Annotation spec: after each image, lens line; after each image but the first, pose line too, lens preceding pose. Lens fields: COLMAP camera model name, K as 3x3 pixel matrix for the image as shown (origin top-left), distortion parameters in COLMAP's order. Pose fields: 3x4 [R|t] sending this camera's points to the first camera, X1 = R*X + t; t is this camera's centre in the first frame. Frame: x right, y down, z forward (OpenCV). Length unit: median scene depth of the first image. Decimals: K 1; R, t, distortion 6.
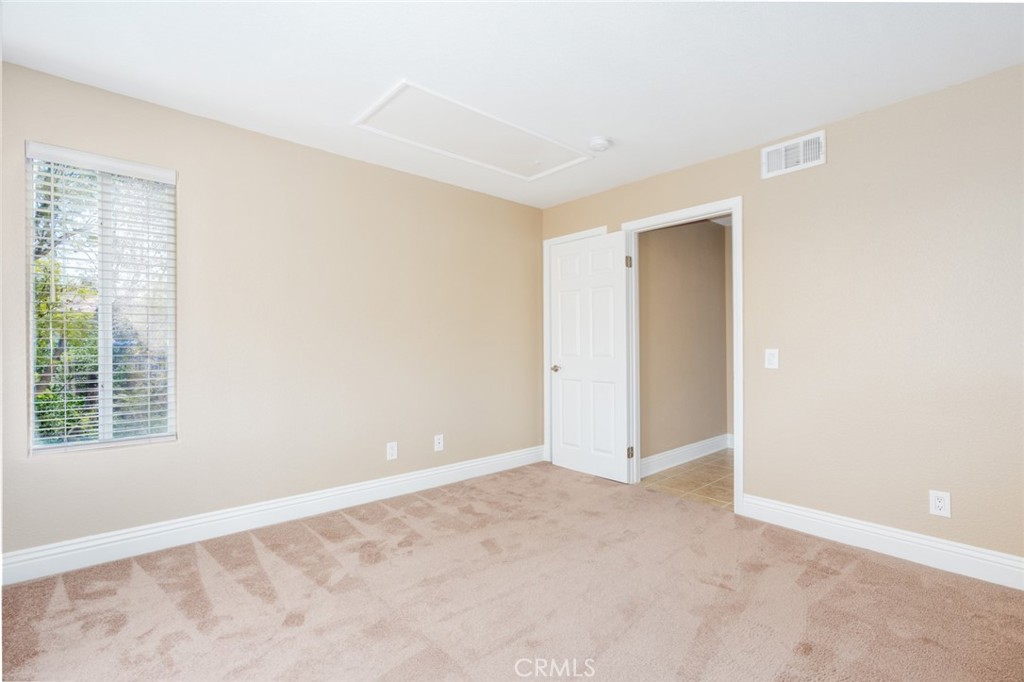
lens RADIAL K [[467.0, 0, 519.6], [0, 467.0, 345.3], [0, 0, 1]] dist [-0.009050, 0.003321]
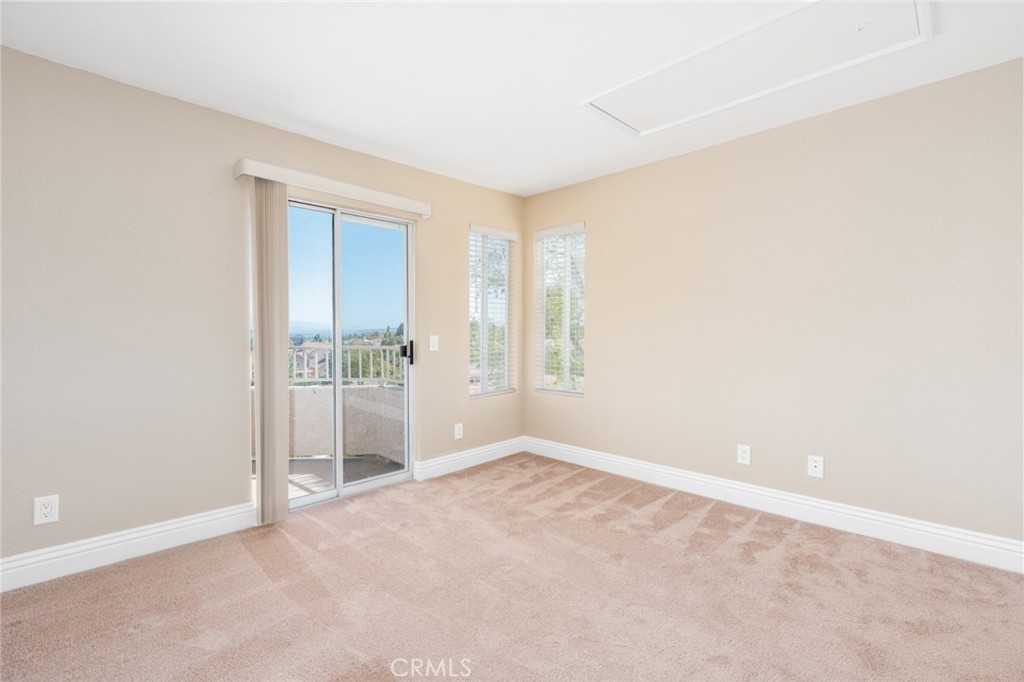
lens RADIAL K [[467.0, 0, 508.3], [0, 467.0, 338.3], [0, 0, 1]] dist [-0.009050, 0.003321]
pose [[0.046523, 0.011786, -0.998848, 0.715417], [0.001156, 0.999929, 0.011853, -0.007835], [0.998917, -0.001706, 0.046506, 0.616125]]
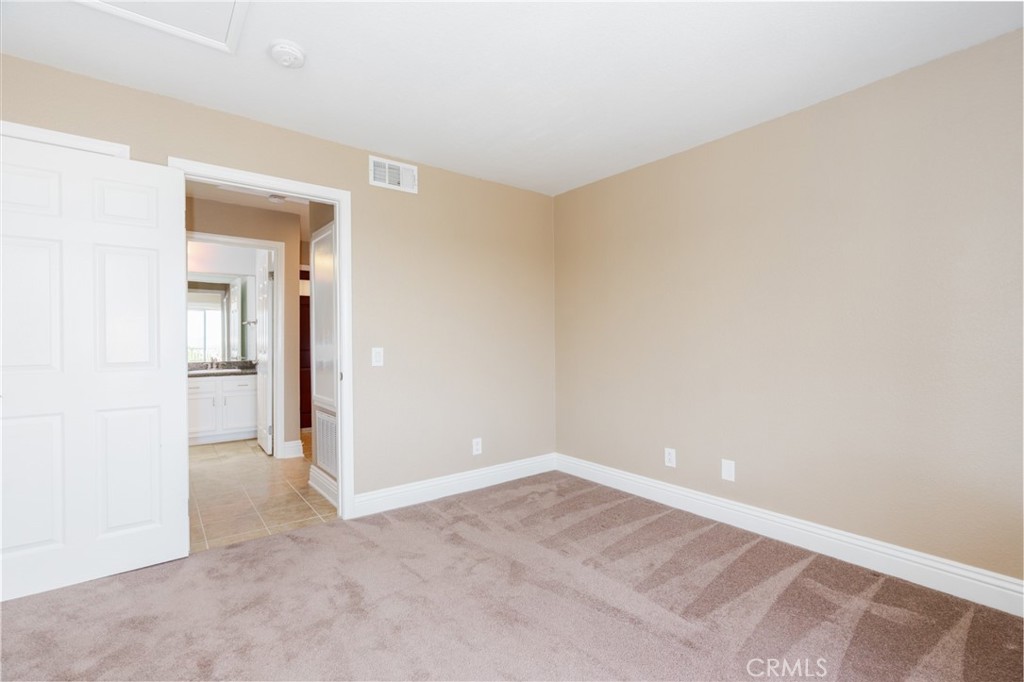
lens RADIAL K [[467.0, 0, 512.2], [0, 467.0, 339.9], [0, 0, 1]] dist [-0.009050, 0.003321]
pose [[0.052160, 0.000567, 0.998639, -0.509970], [0.003578, 0.999993, -0.000754, -0.008773], [-0.998632, 0.003612, 0.052157, 0.646845]]
